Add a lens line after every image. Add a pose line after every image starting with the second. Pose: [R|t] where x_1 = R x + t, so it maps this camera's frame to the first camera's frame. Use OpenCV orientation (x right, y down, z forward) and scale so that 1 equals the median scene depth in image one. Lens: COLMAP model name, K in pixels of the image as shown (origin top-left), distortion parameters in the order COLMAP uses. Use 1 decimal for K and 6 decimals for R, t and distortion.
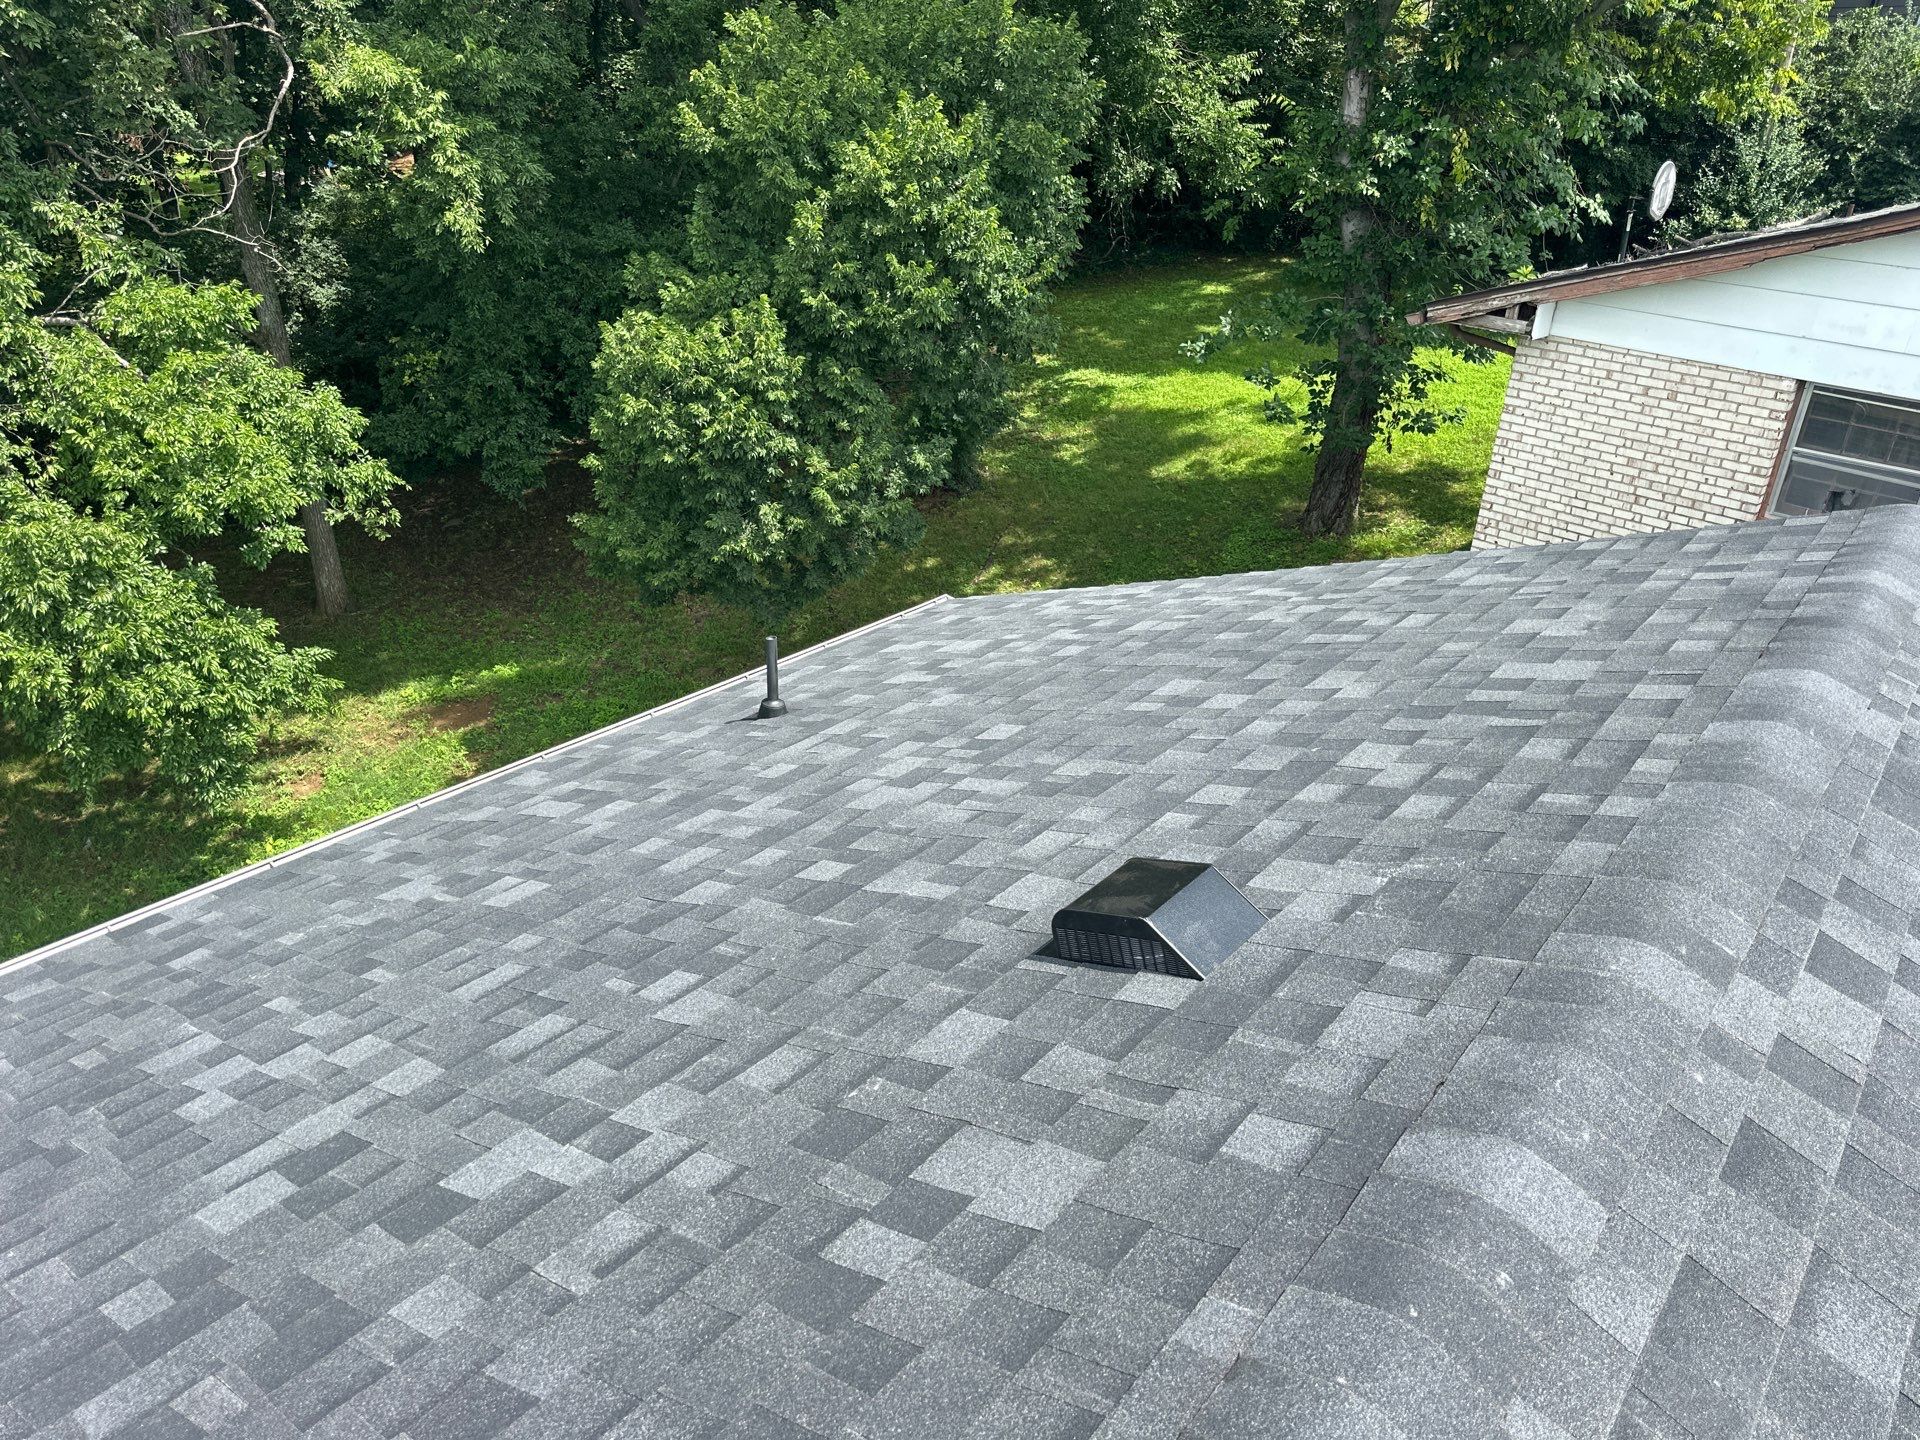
lens RADIAL K [[1354.5, 0, 960.0], [0, 1354.5, 720.0], [0, 0, 1]] dist [0.037605, -0.046740]
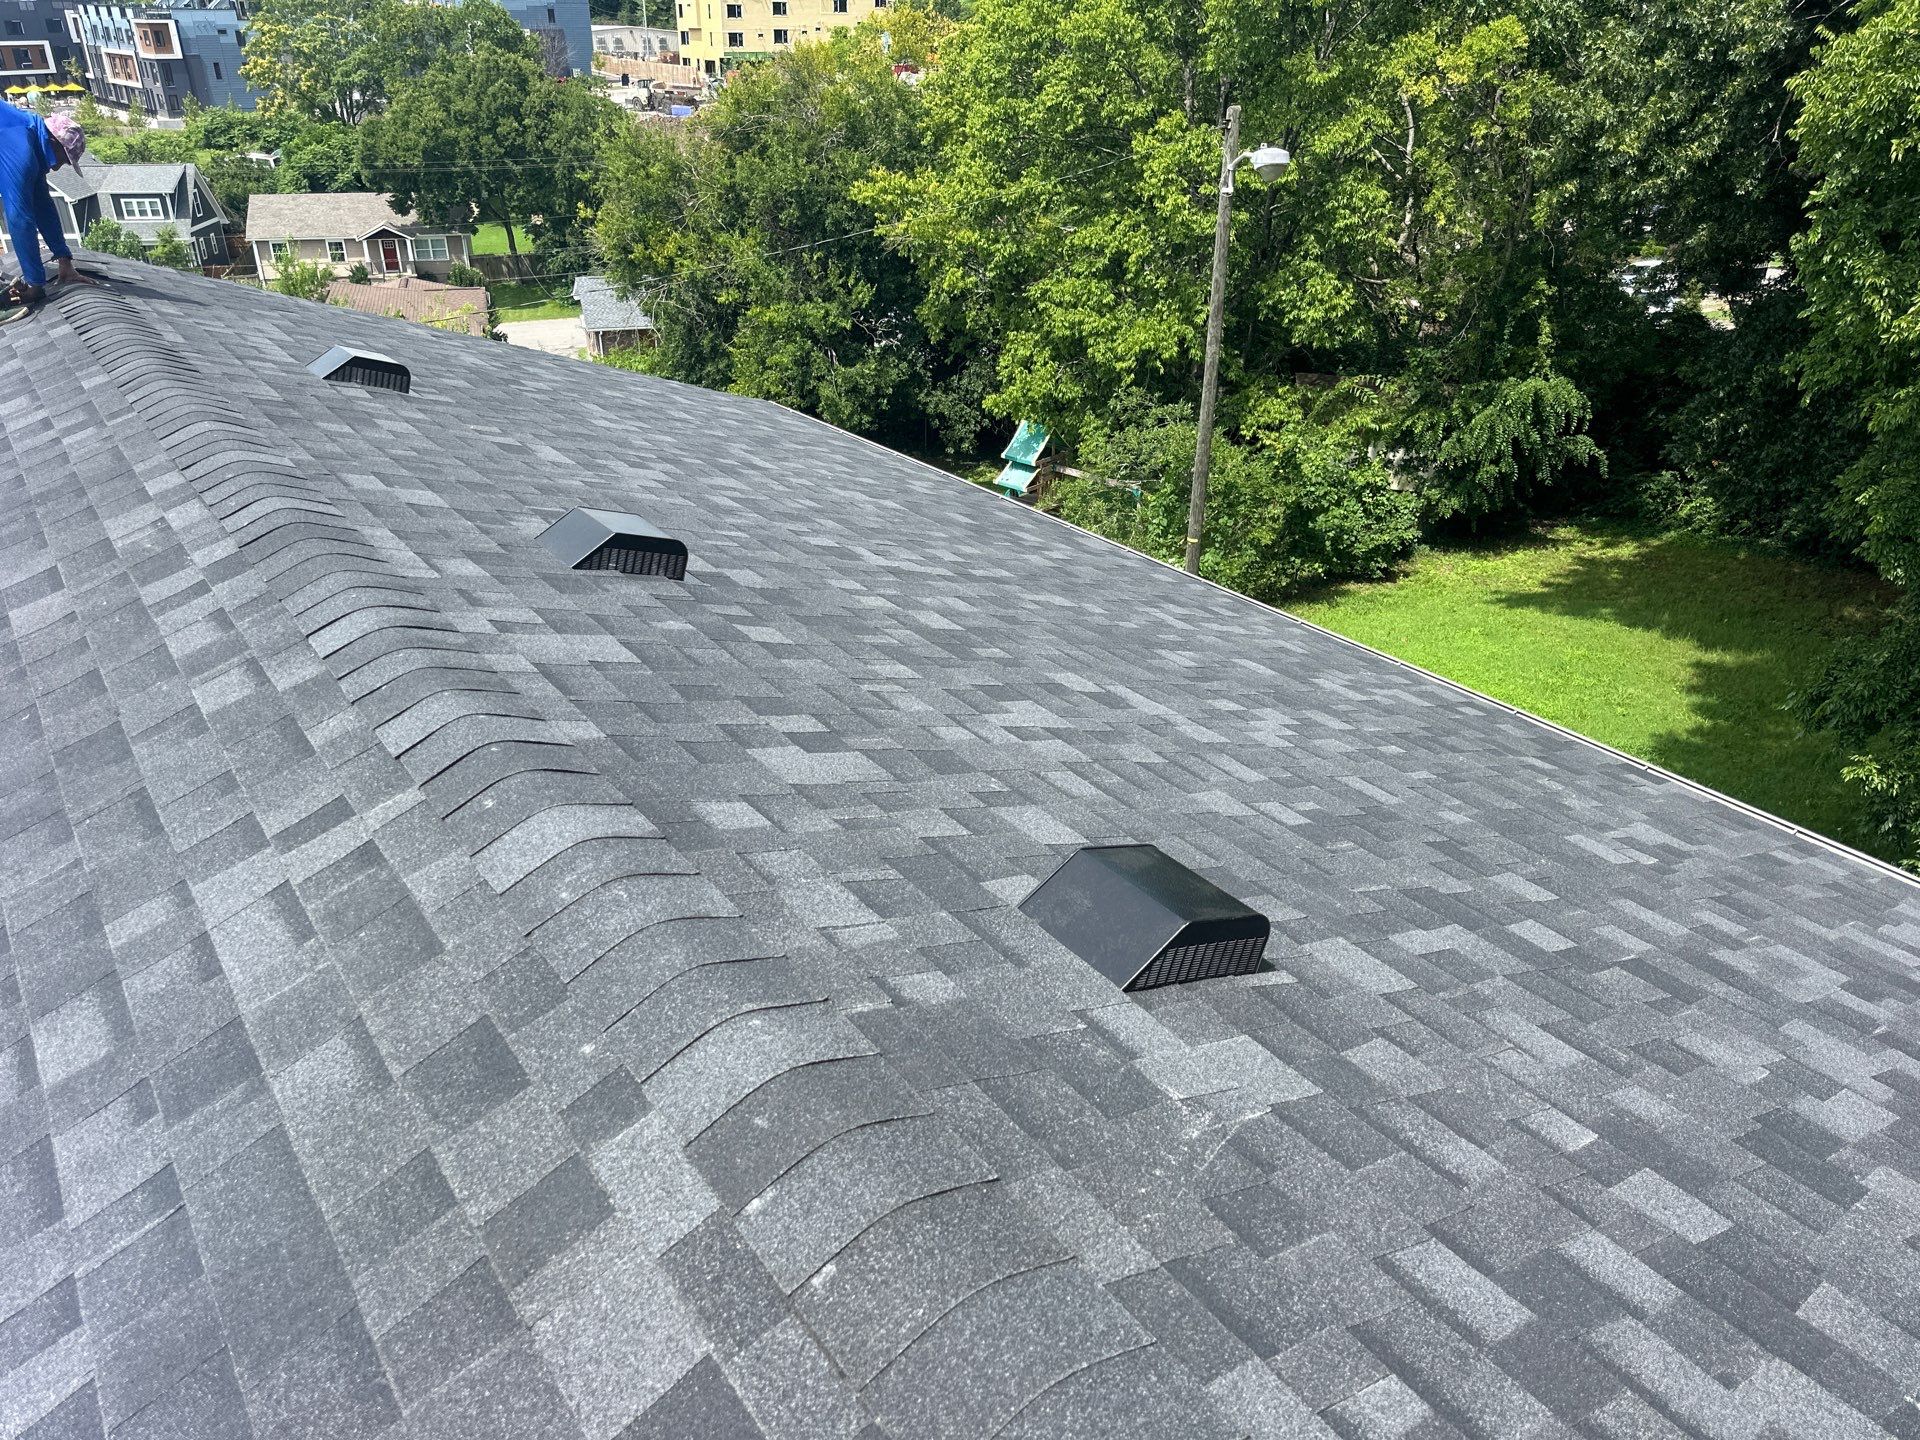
lens RADIAL K [[1354.5, 0, 960.0], [0, 1354.5, 720.0], [0, 0, 1]] dist [0.037605, -0.046740]
pose [[-0.266089, 0.401028, -0.876569, 0.160046], [-0.434405, 0.761892, 0.480430, -0.055972], [0.860517, 0.508623, -0.028523, 0.157511]]
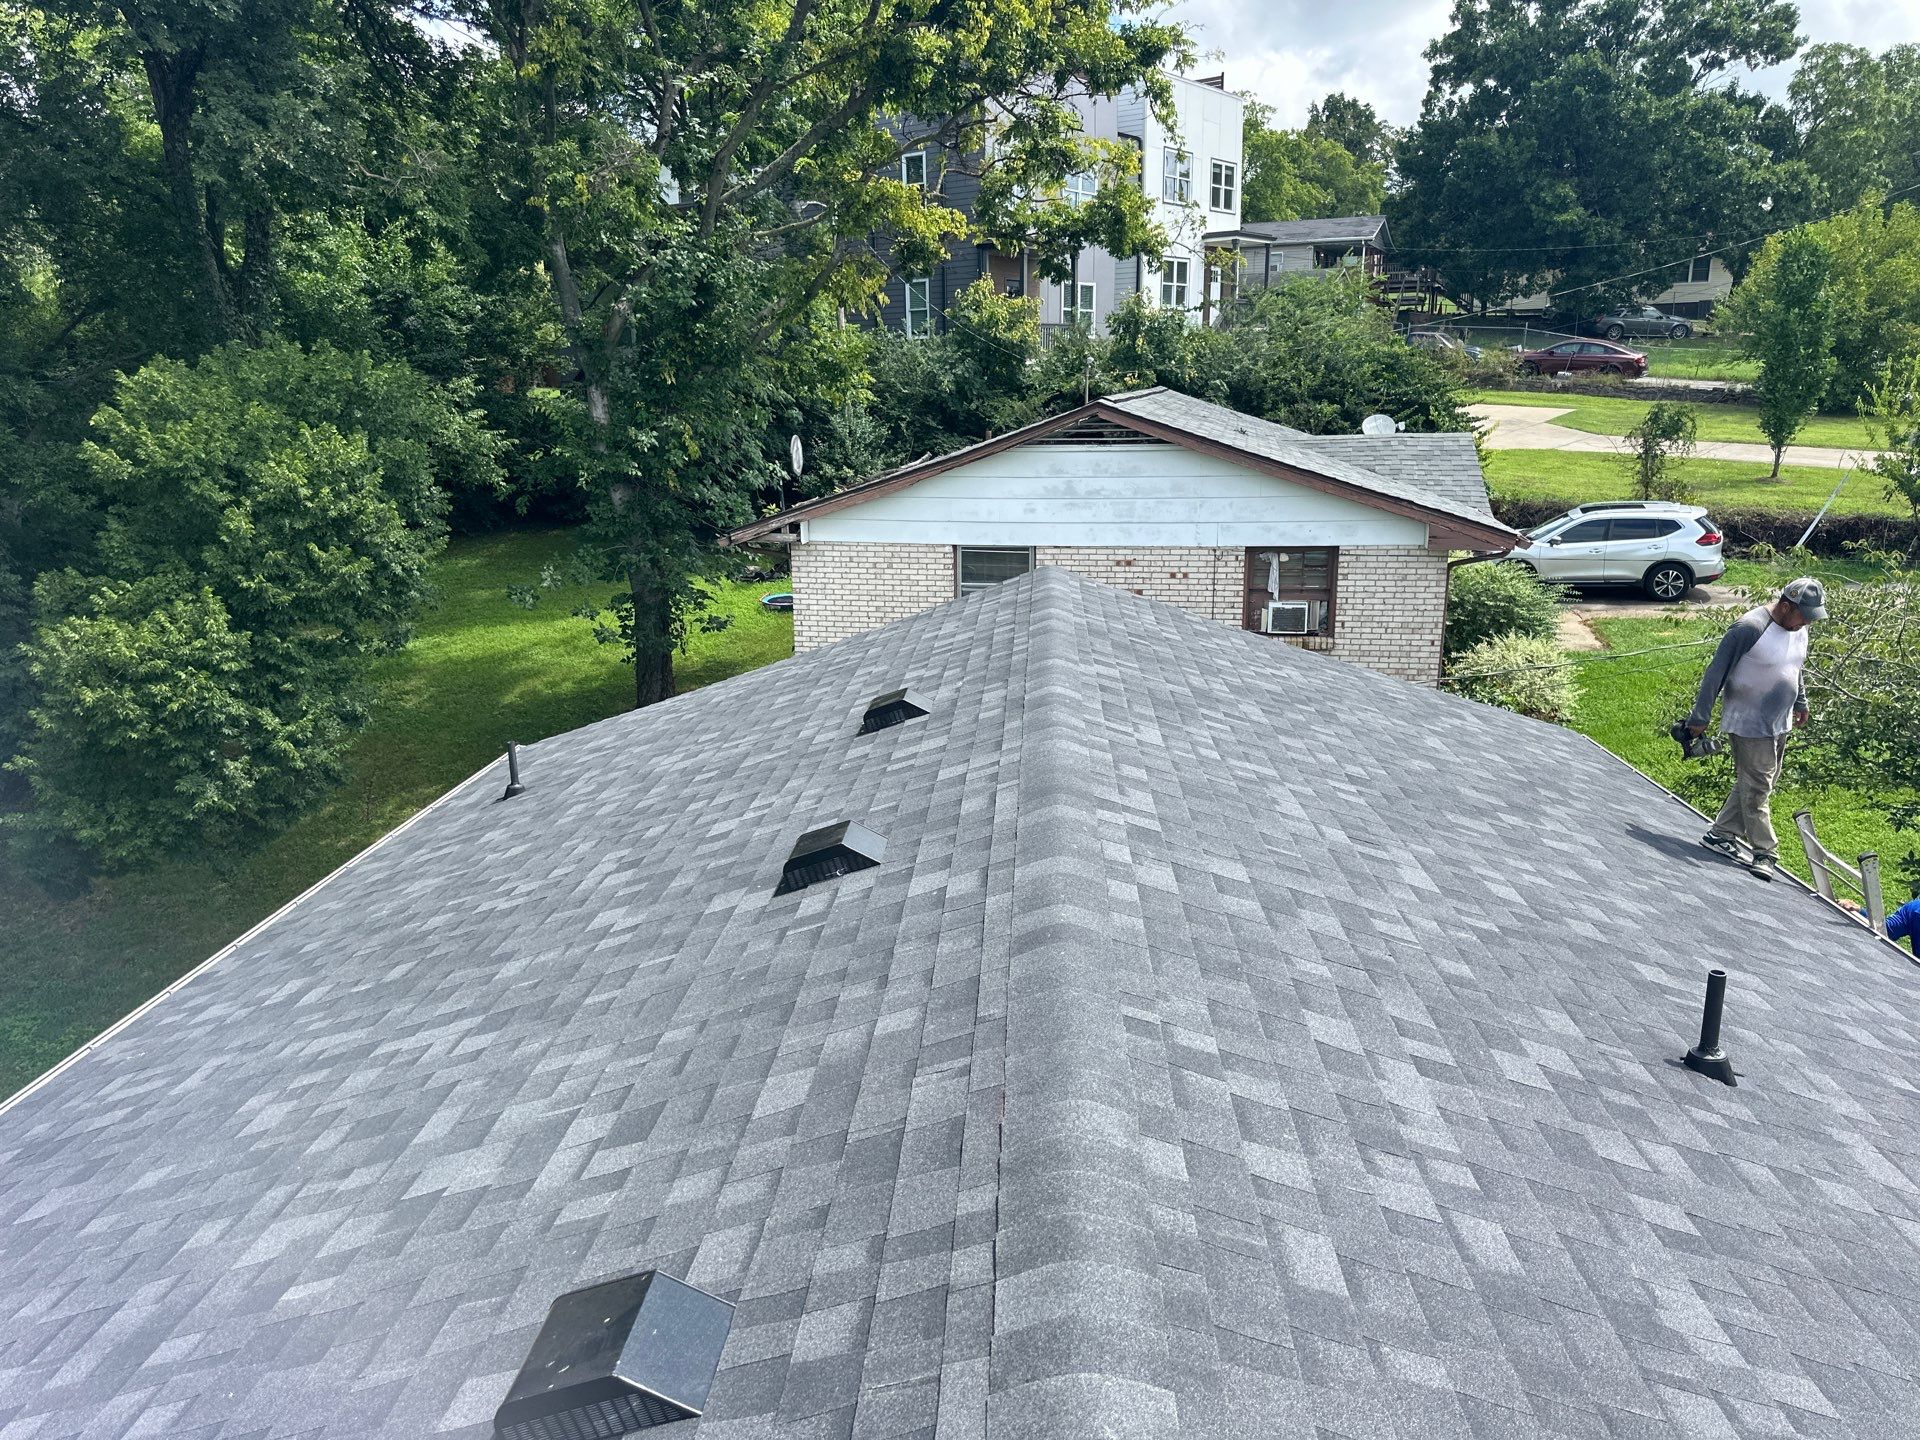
lens RADIAL K [[1354.5, 0, 960.0], [0, 1354.5, 720.0], [0, 0, 1]] dist [0.037605, -0.046740]
pose [[0.814619, -0.183531, 0.550193, -0.293003], [0.286750, 0.952012, -0.106996, 0.119080], [-0.504153, 0.244929, 0.828154, -0.302057]]
